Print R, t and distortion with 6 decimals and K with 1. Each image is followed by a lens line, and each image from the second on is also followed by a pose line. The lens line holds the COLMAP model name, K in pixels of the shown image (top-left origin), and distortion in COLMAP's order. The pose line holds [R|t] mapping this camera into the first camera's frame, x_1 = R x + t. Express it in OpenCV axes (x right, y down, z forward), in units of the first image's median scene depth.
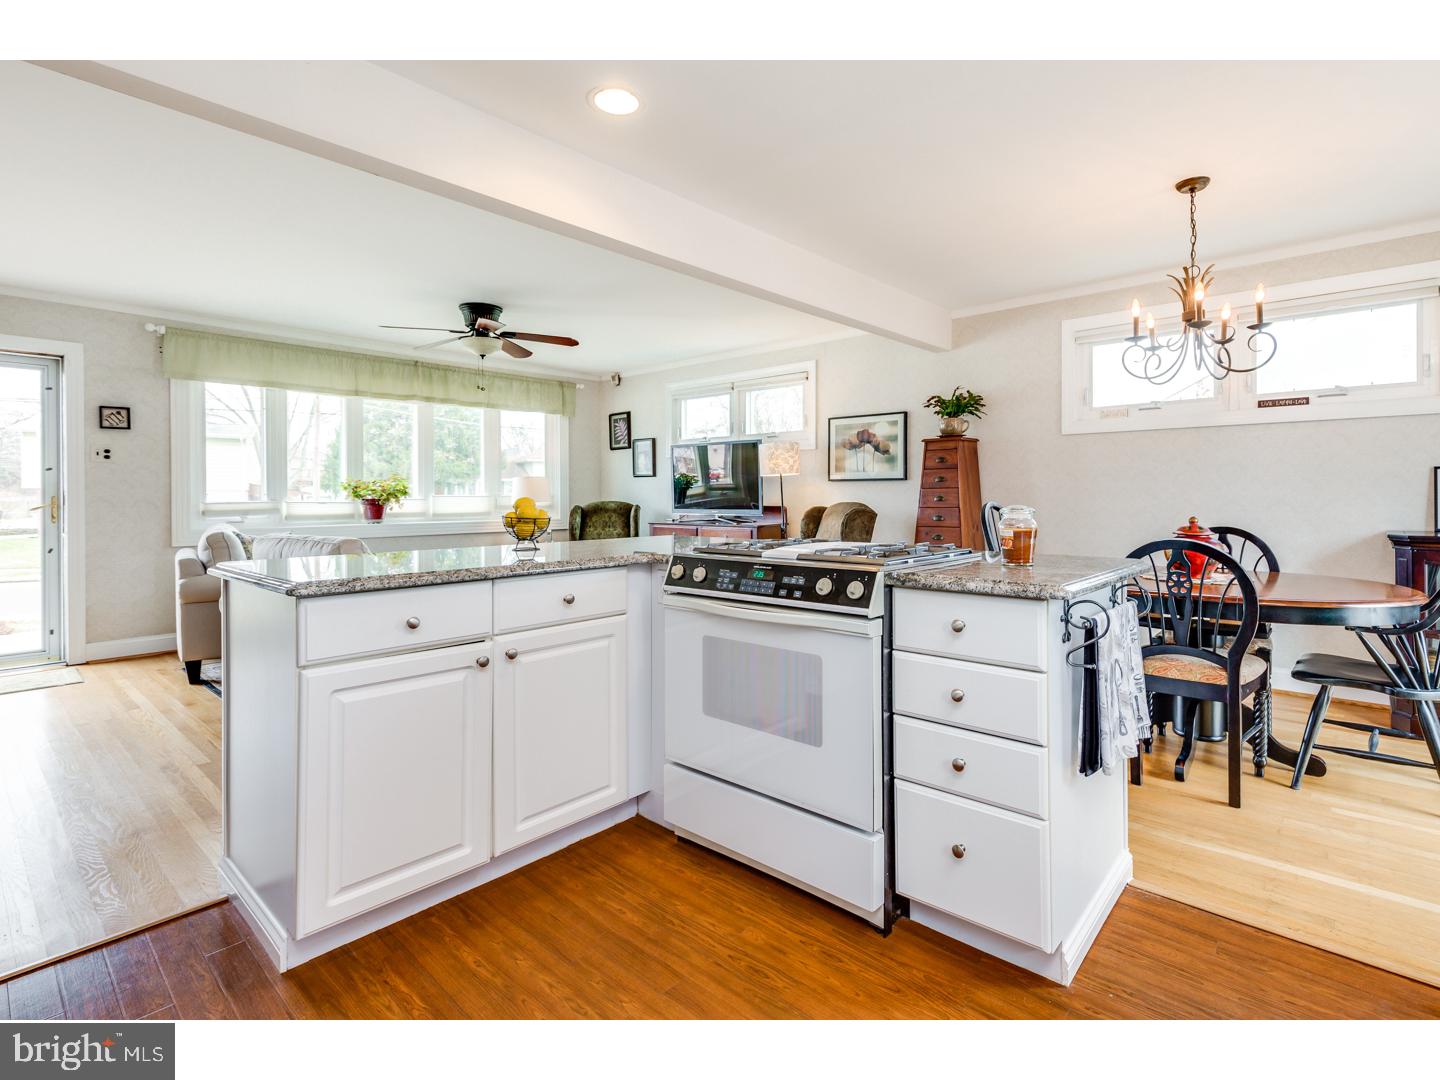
lens RADIAL K [[700.2, 0, 778.6], [0, 700.2, 501.4], [0, 0, 1]] dist [0.001415, 0.000560]
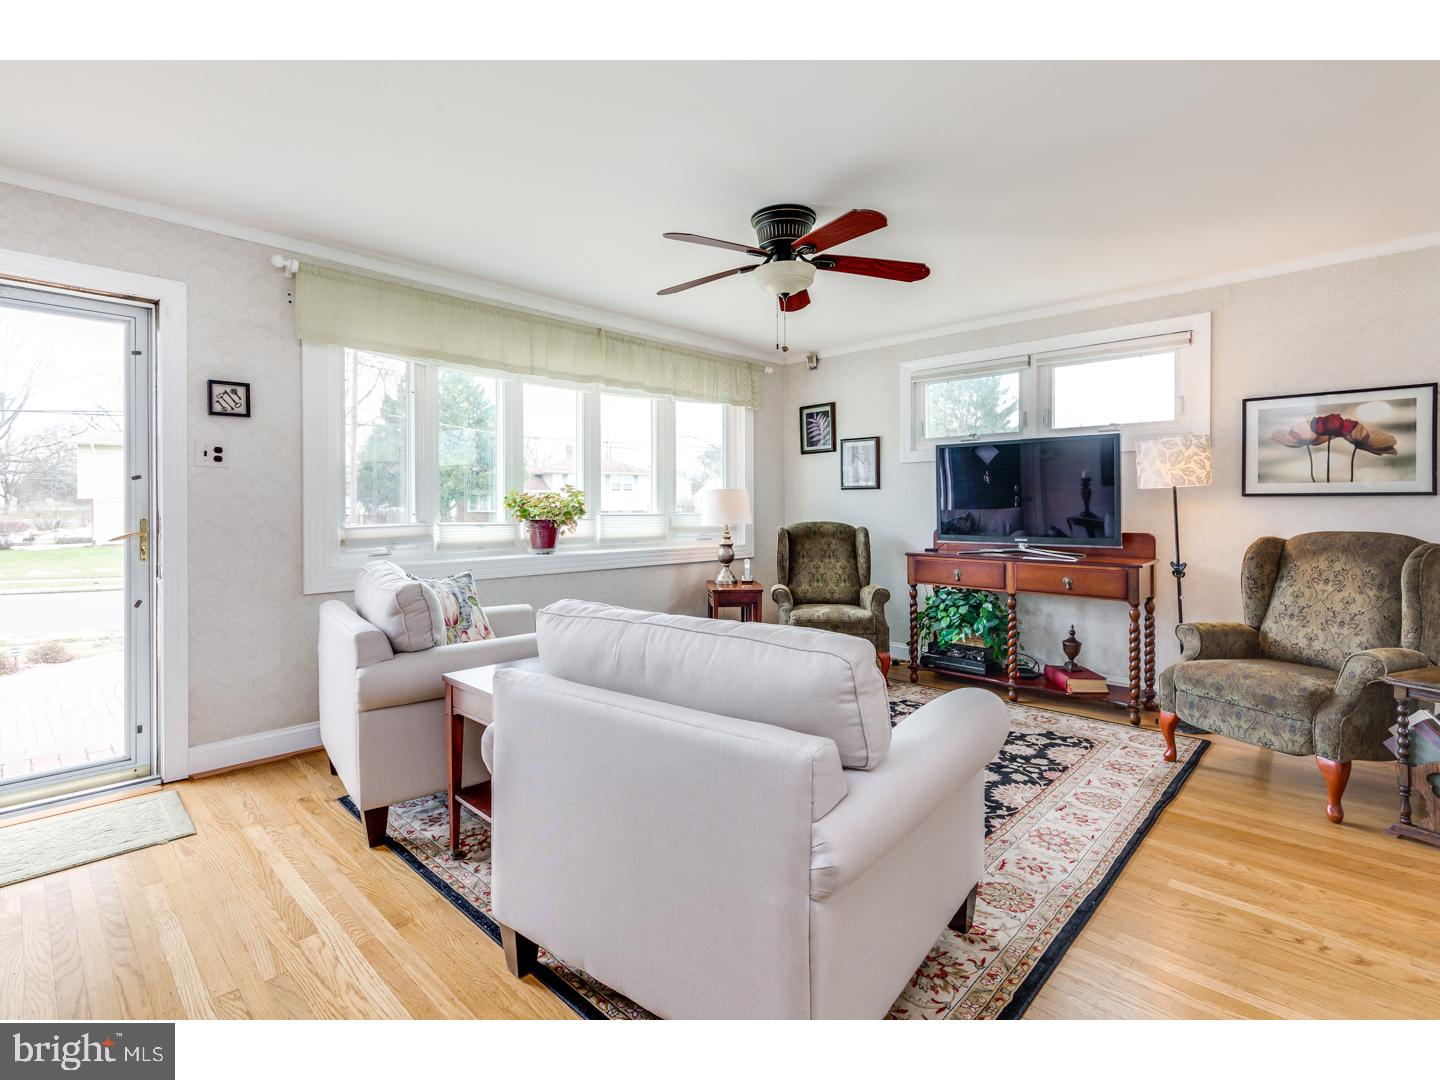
lens RADIAL K [[683.9, 0, 713.6], [0, 683.9, 511.5], [0, 0, 1]] dist [0.001967, 0.000398]
pose [[0.997316, 0.003103, -0.073145, -0.369965], [-0.003184, 0.999994, -0.000987, -0.012475], [0.073142, 0.001217, 0.997321, 0.326995]]
